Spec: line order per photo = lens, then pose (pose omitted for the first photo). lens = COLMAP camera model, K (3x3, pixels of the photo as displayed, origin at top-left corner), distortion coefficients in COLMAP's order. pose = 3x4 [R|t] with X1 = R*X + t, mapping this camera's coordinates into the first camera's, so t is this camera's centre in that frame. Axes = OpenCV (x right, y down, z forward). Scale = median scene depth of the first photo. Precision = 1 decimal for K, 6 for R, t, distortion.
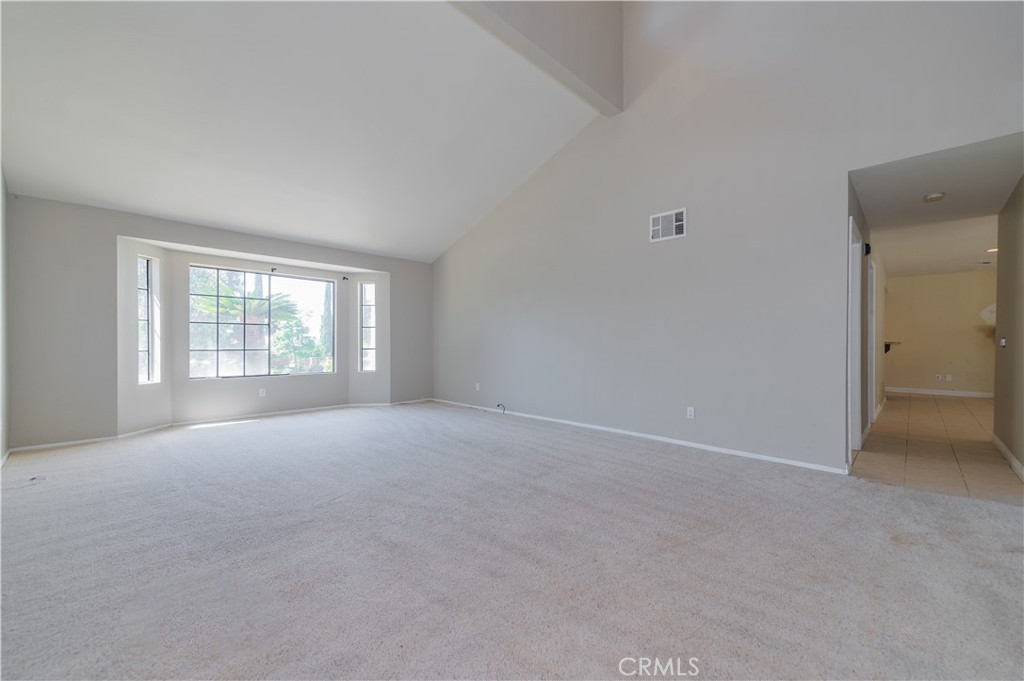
lens RADIAL K [[406.5, 0, 517.0], [0, 406.5, 344.8], [0, 0, 1]] dist [0.012808, -0.001746]
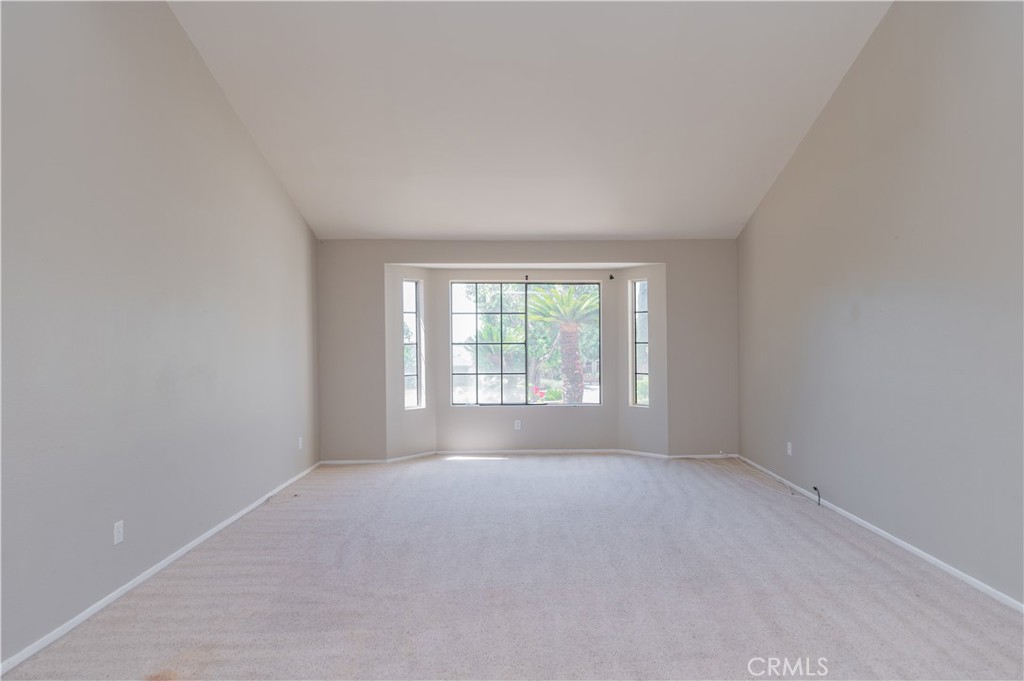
lens RADIAL K [[586.1, 0, 514.4], [0, 586.1, 338.5], [0, 0, 1]] dist [0.045128, -0.000092]
pose [[0.715868, -0.017118, -0.698026, 0.225350], [0.006136, 0.999815, -0.018227, -0.040738], [0.698209, 0.008765, 0.715840, 0.144778]]
